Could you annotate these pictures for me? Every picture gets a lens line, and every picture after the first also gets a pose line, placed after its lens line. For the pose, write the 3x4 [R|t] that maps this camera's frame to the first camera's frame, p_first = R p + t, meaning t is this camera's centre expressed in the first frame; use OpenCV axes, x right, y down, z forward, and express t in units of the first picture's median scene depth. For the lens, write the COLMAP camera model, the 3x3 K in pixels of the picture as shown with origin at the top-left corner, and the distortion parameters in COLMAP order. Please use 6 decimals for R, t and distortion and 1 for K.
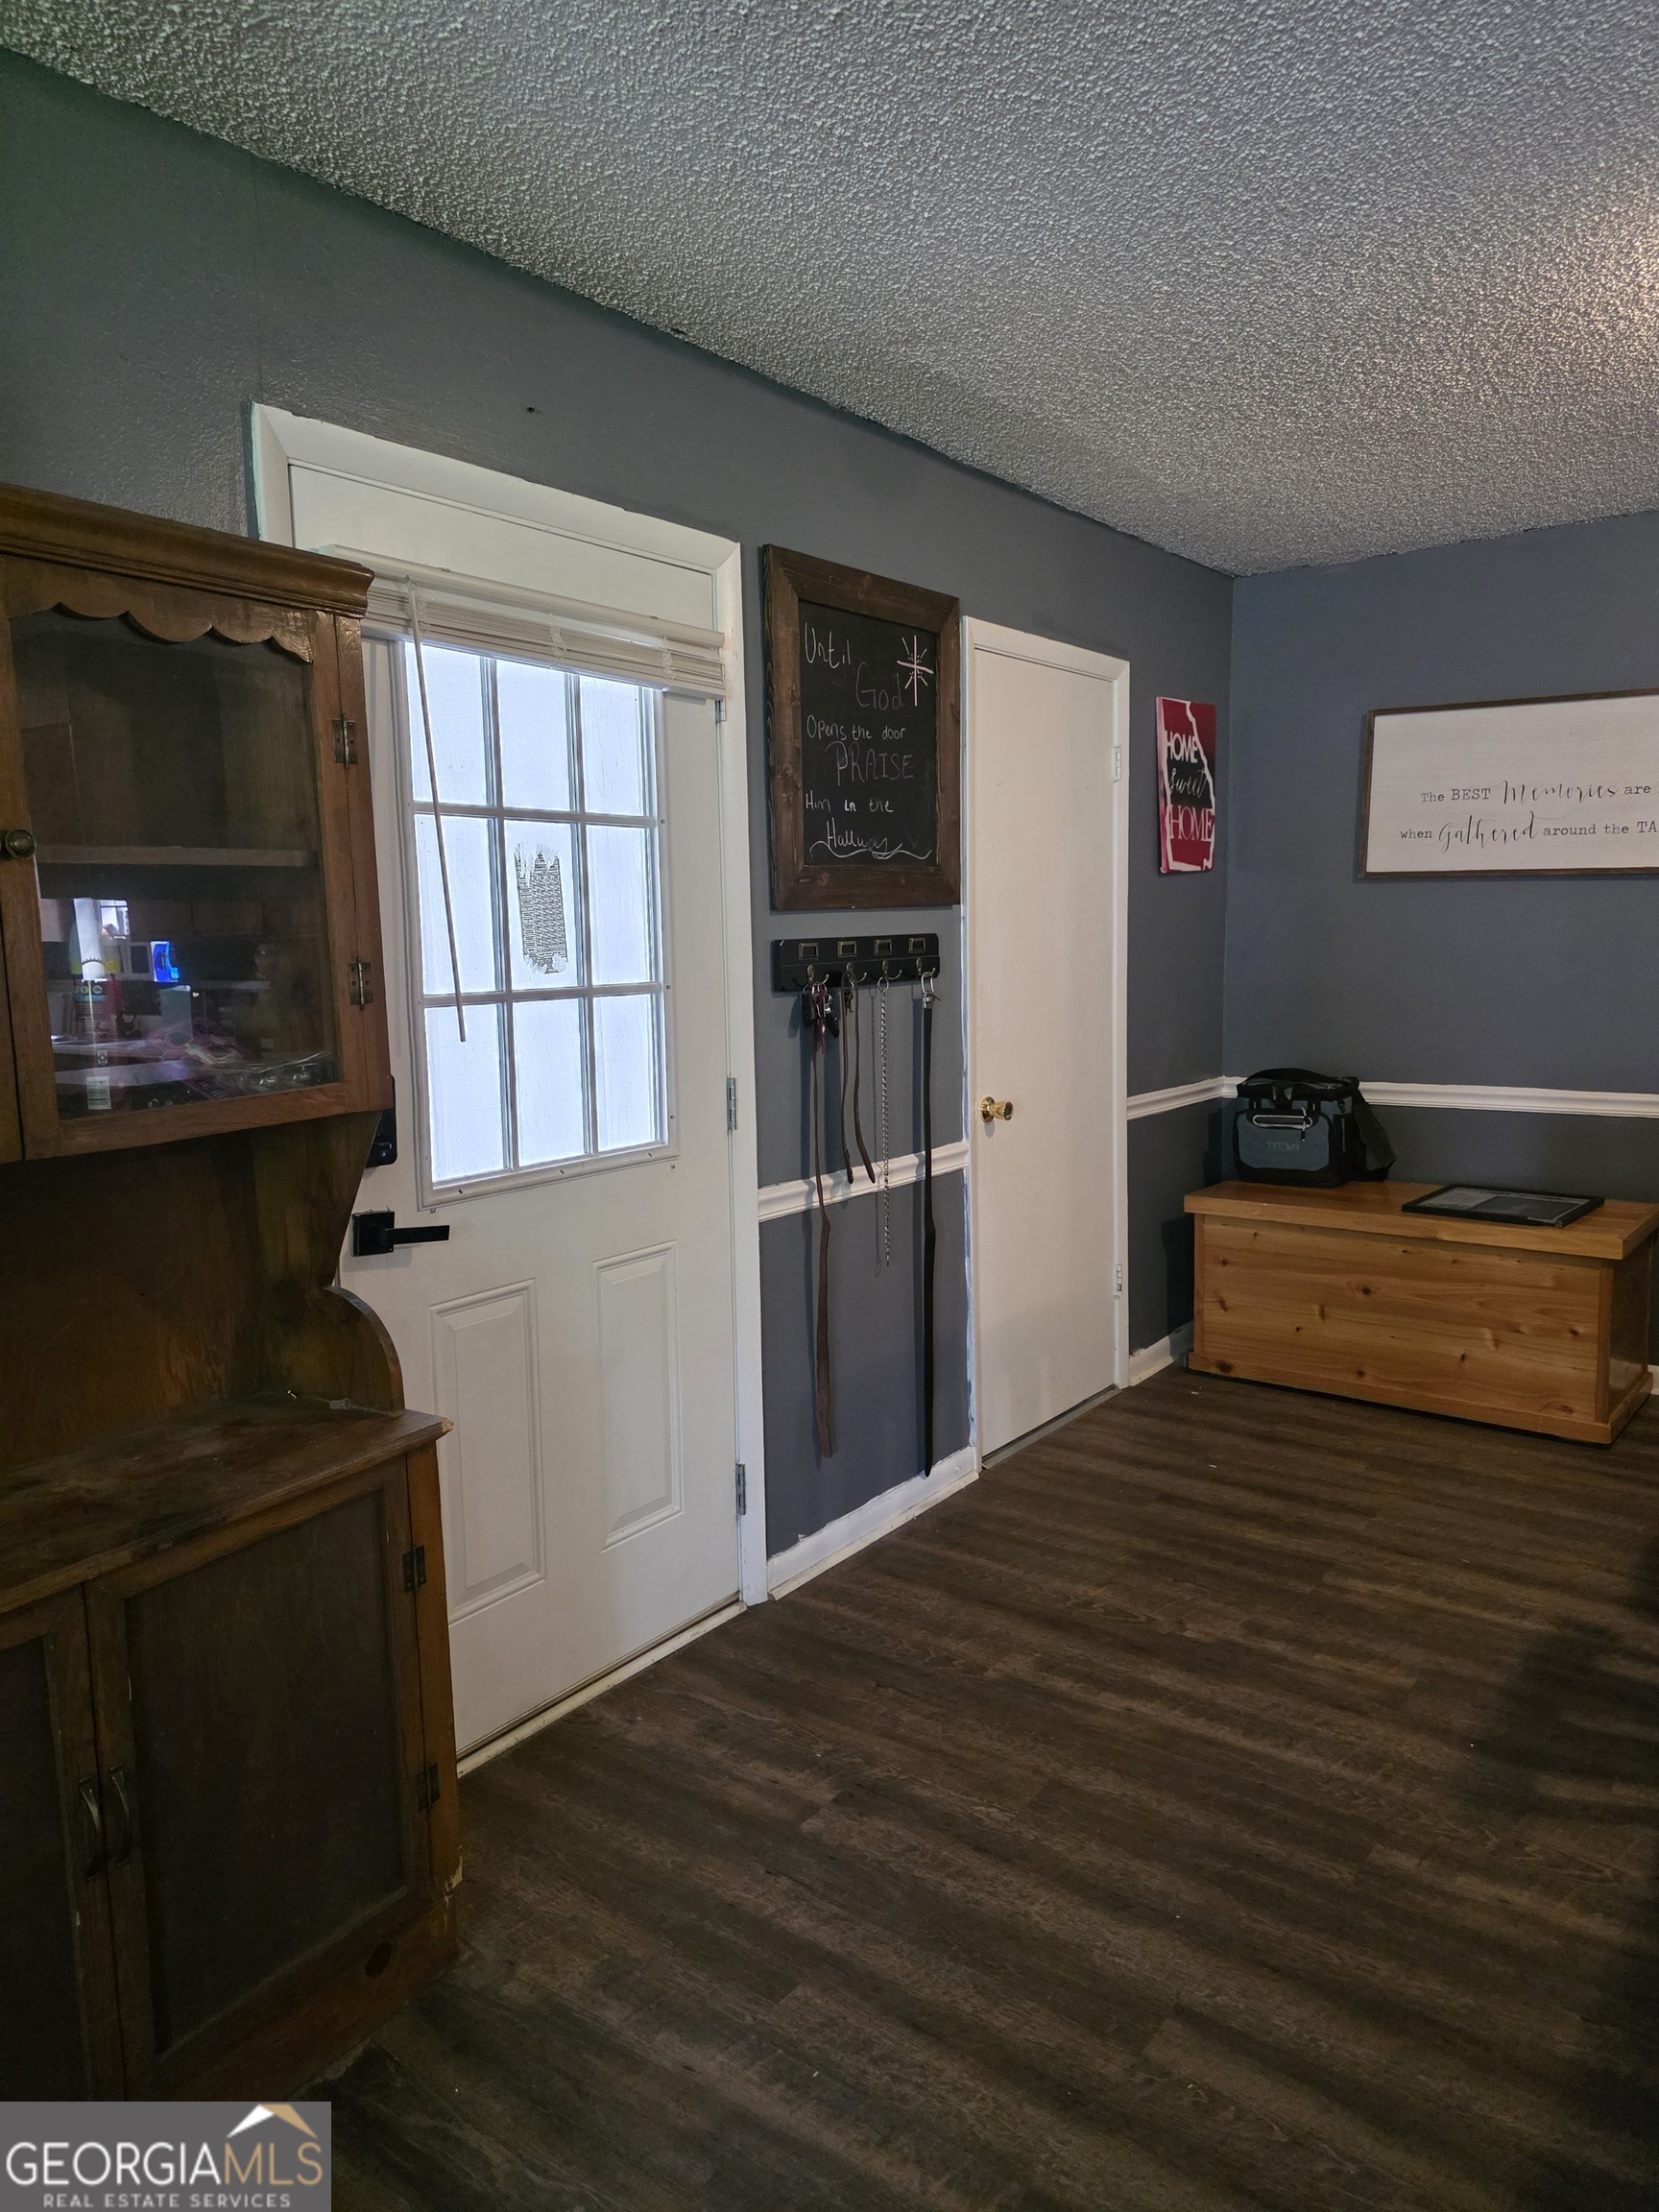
lens RADIAL K [[1485.9, 0, 796.3], [0, 1485.9, 1099.0], [0, 0, 1]] dist [0.051554, -0.049247]
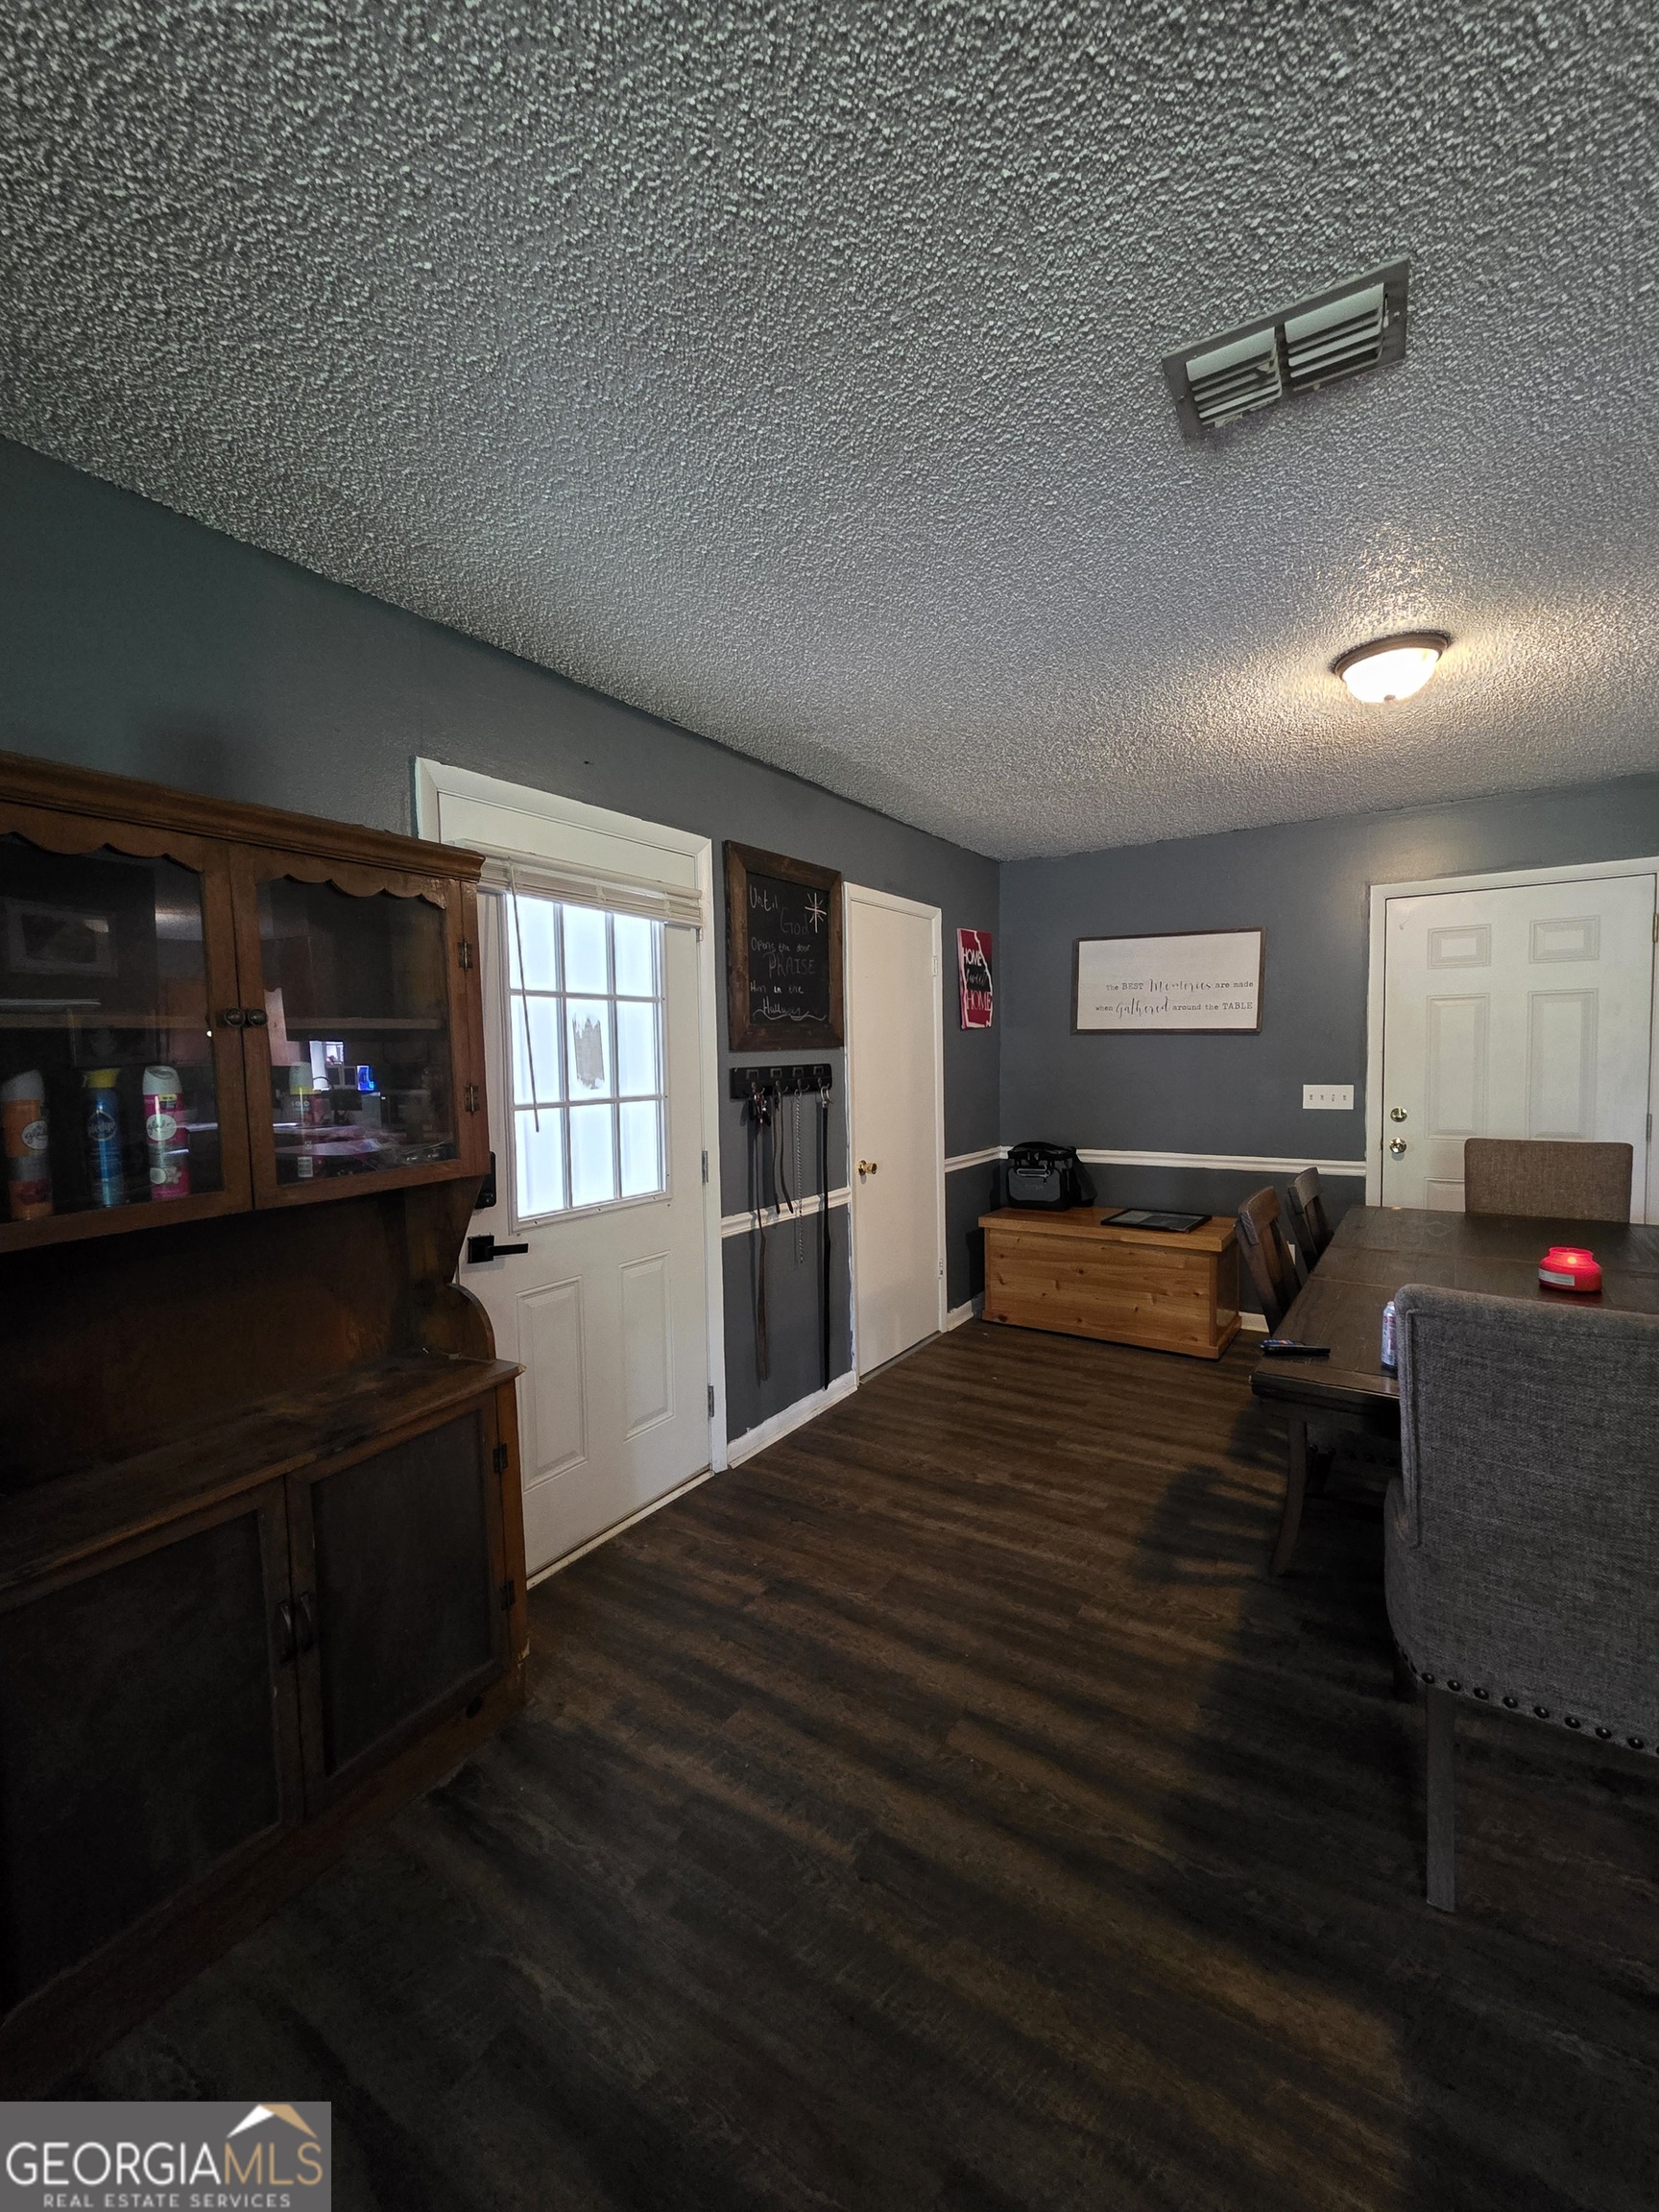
lens RADIAL K [[887.7, 0, 826.9], [0, 887.7, 1103.0], [0, 0, 1]] dist [-0.000780, 0.000157]
pose [[0.997114, -0.000639, 0.075916, 0.018032], [0.005232, 0.998166, -0.060311, -0.007925], [-0.075739, 0.060534, 0.995289, -0.005895]]
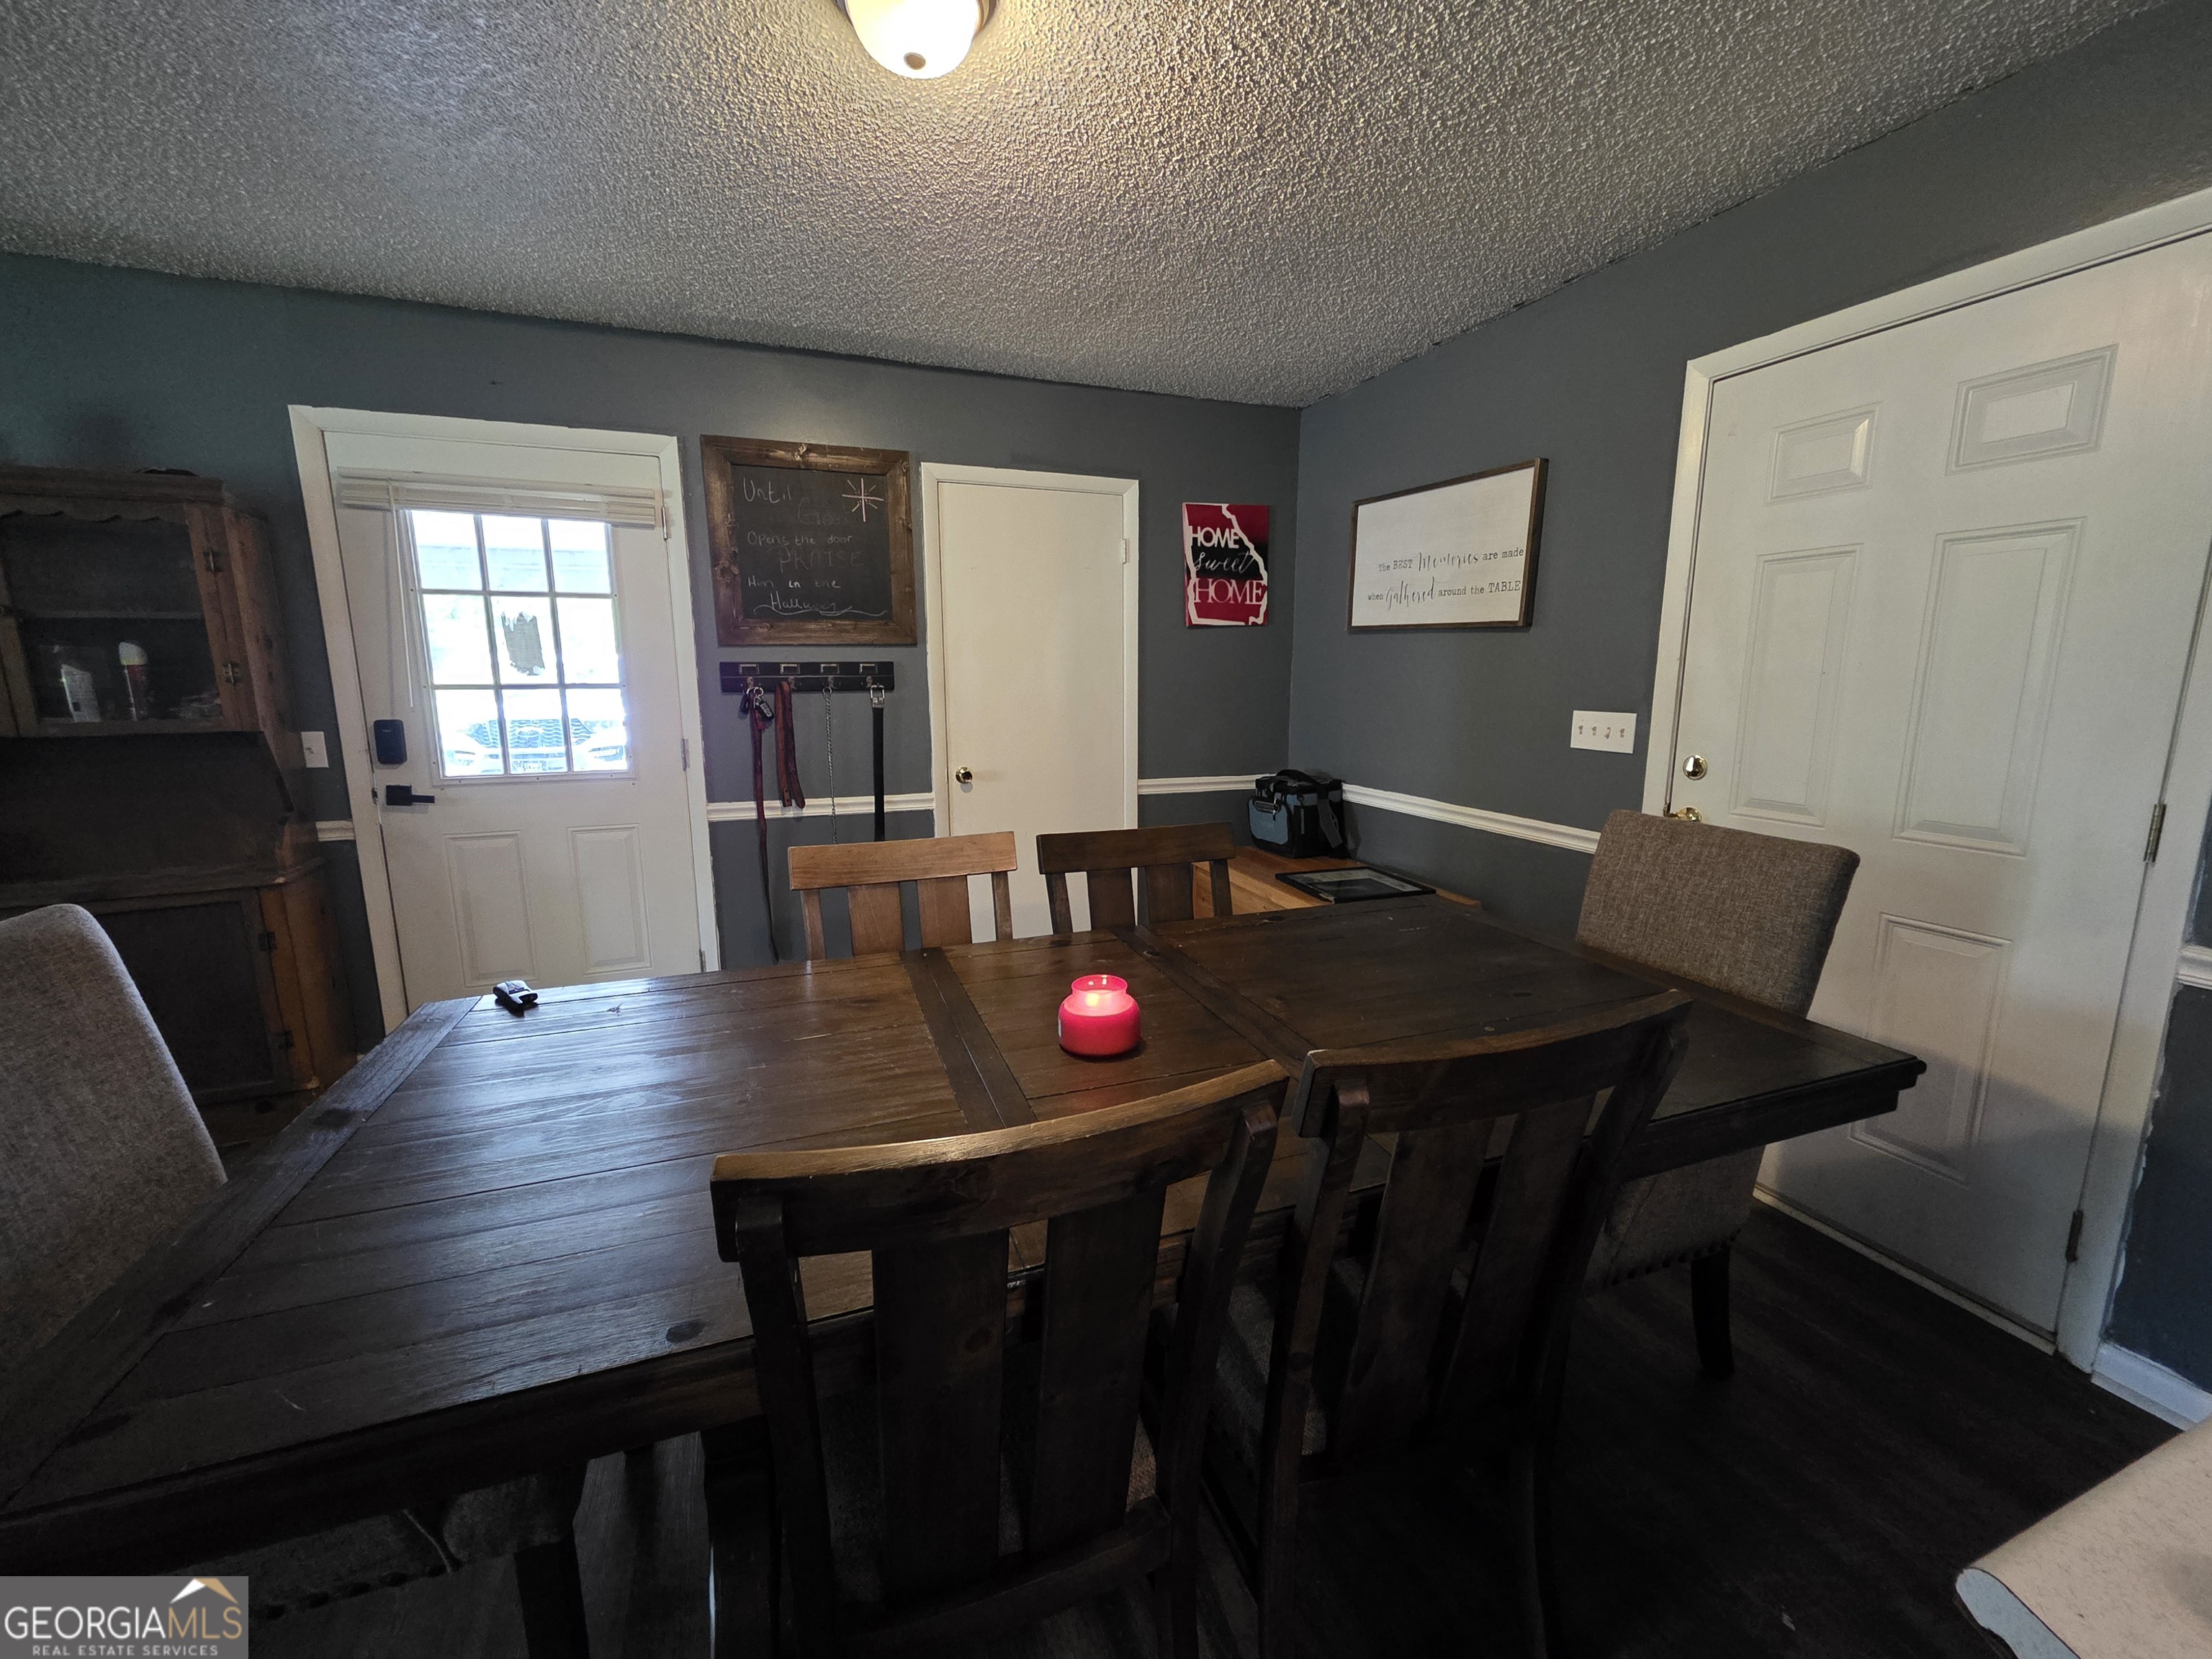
lens RADIAL K [[887.7, 0, 1127.8], [0, 887.7, 815.1], [0, 0, 1]] dist [-0.000780, 0.000157]
pose [[0.858968, 0.103838, -0.501390, 1.041812], [-0.077992, 0.994328, 0.072312, -0.045449], [0.506055, -0.023009, 0.862194, 0.370695]]
